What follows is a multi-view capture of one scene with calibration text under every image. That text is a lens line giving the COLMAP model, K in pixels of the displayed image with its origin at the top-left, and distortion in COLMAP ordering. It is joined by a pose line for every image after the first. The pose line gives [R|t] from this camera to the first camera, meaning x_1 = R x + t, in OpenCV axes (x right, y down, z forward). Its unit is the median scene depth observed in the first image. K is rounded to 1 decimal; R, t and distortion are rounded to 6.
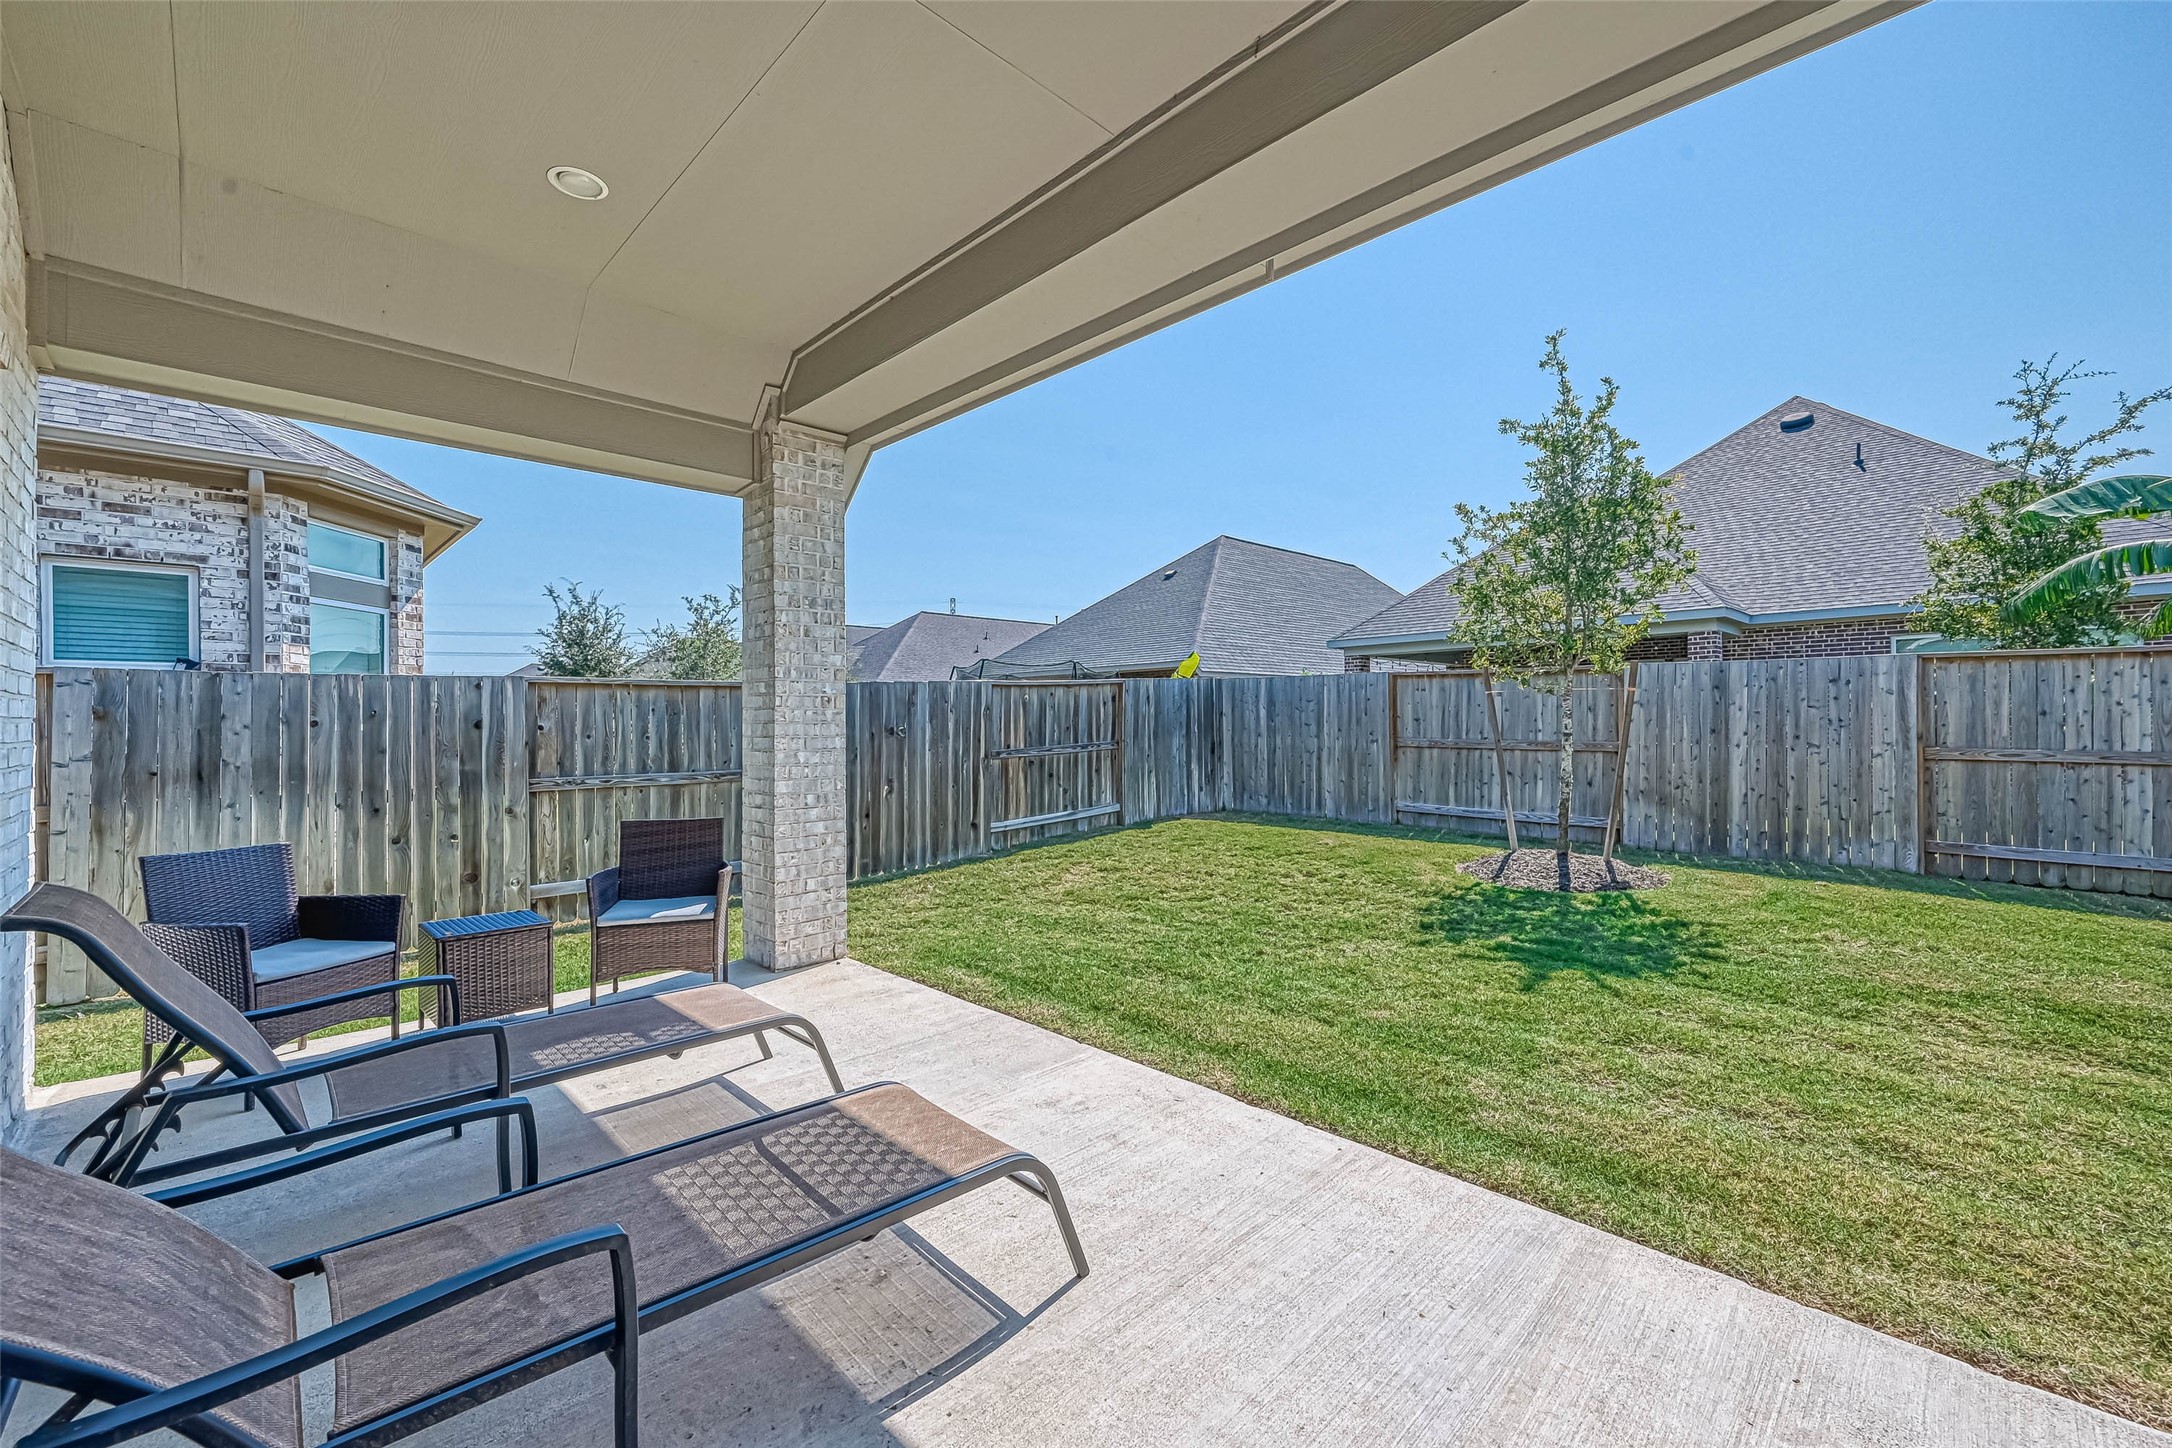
lens RADIAL K [[882.3, 0, 1085.5], [0, 882.3, 728.5], [0, 0, 1]] dist [0.000749, 0.000091]
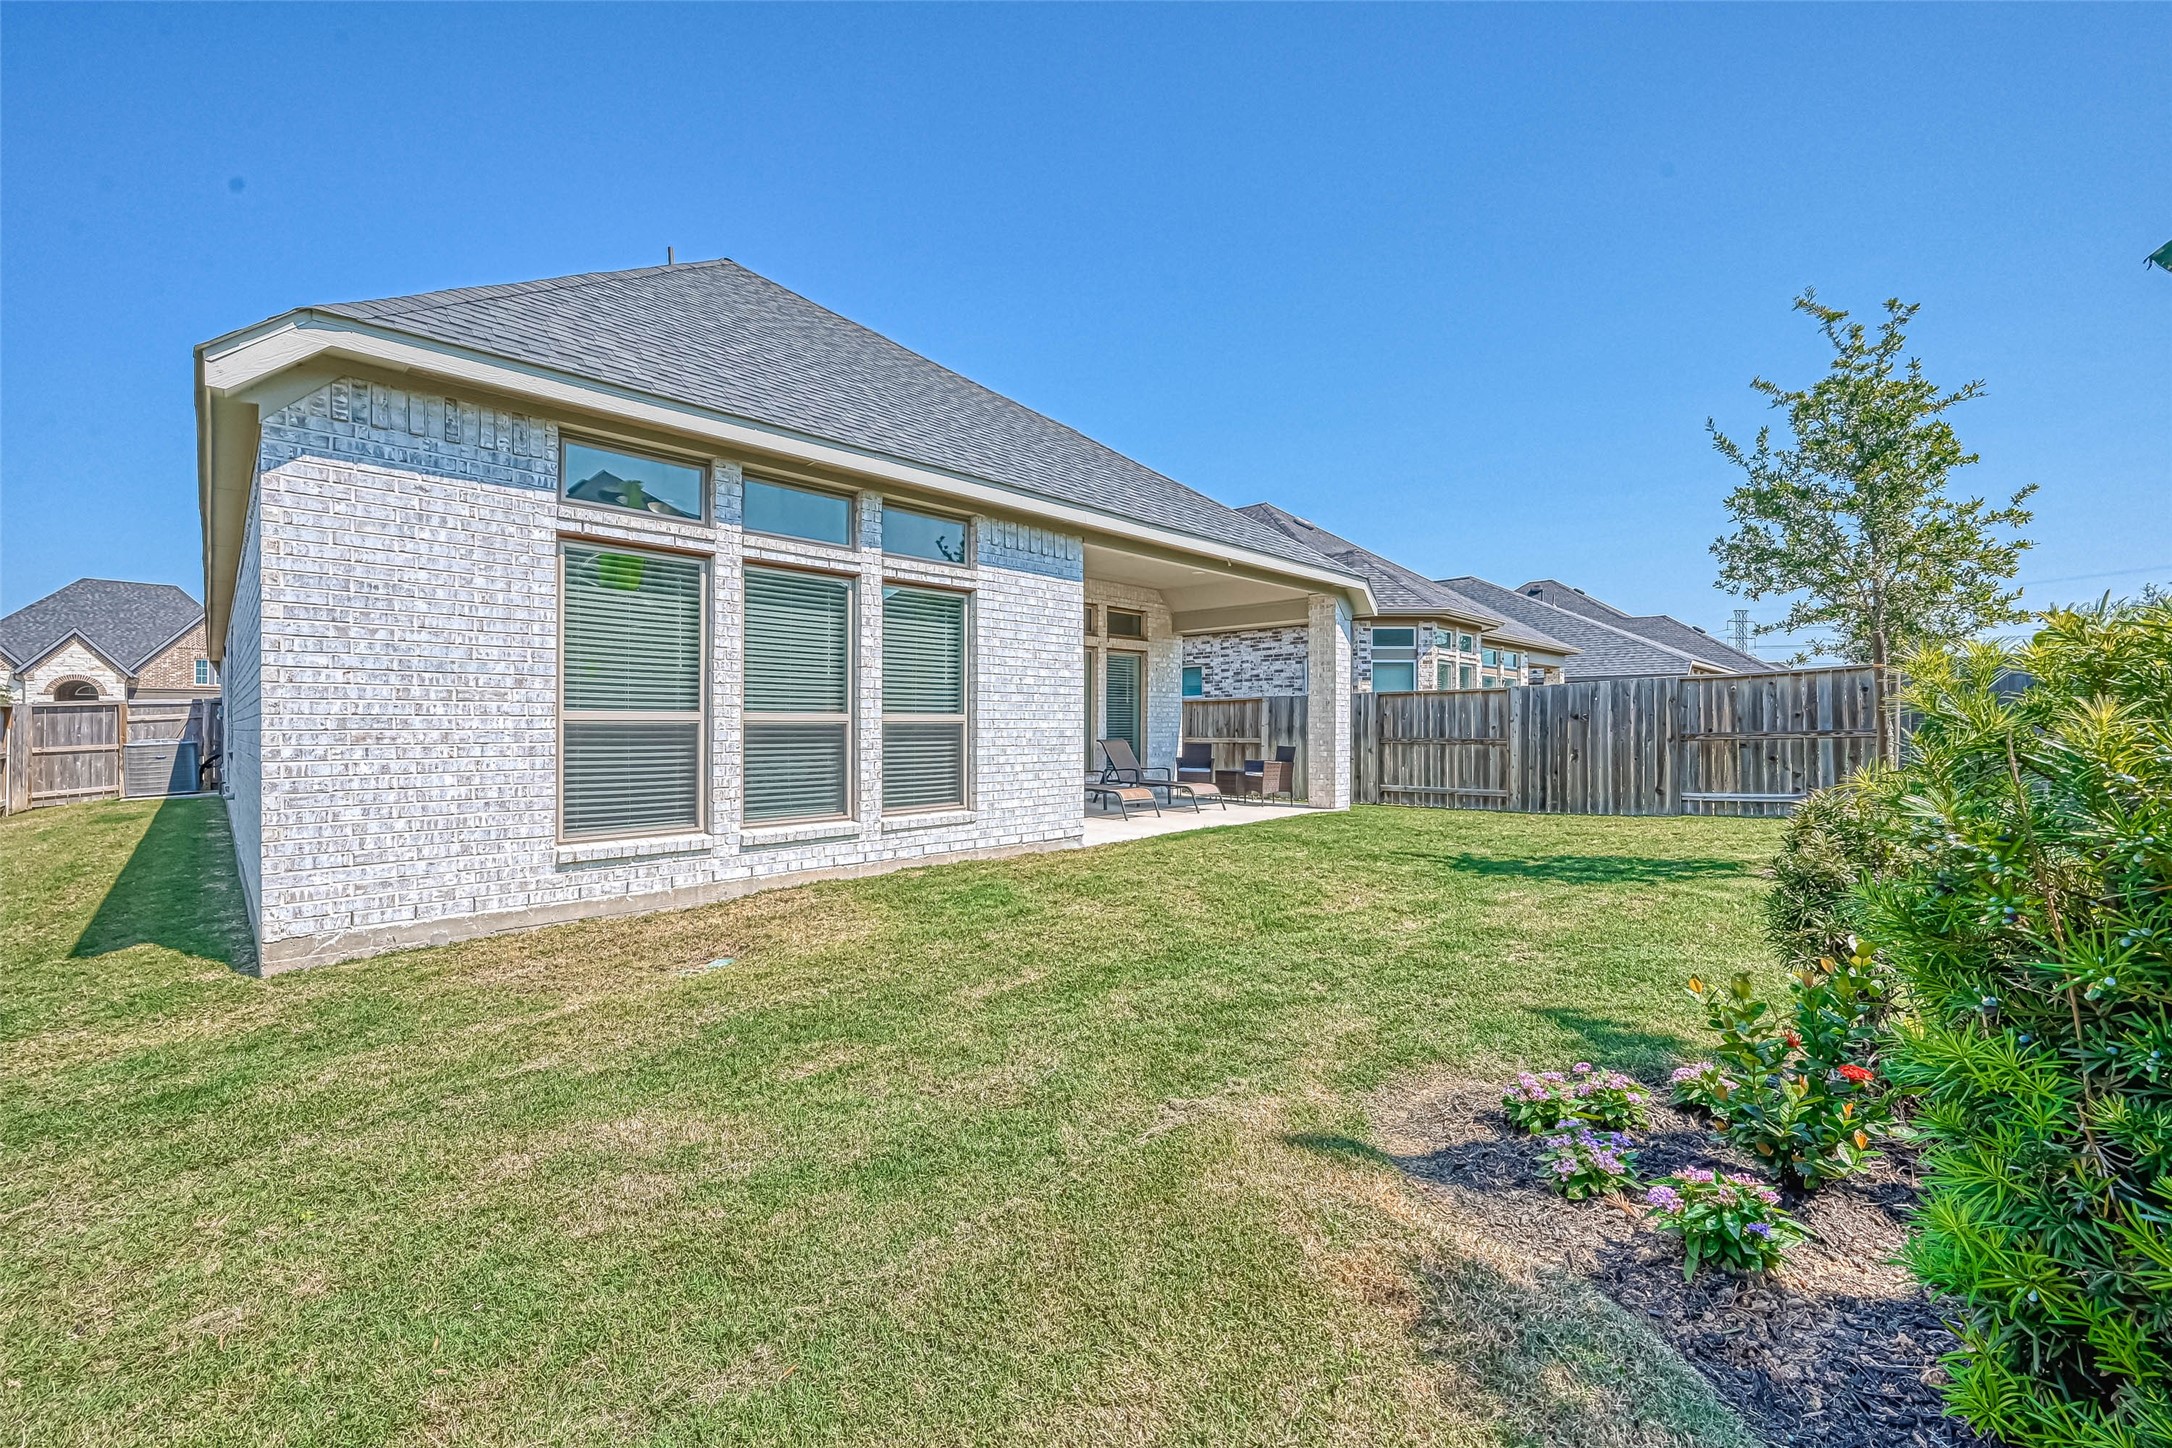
lens RADIAL K [[882.3, 0, 1086.8], [0, 882.3, 719.5], [0, 0, 1]] dist [0.000749, 0.000091]
pose [[0.004580, 0.006895, -0.999966, 1.136034], [0.001984, 0.999974, 0.006904, -0.003783], [0.999988, -0.002015, 0.004567, 0.170632]]
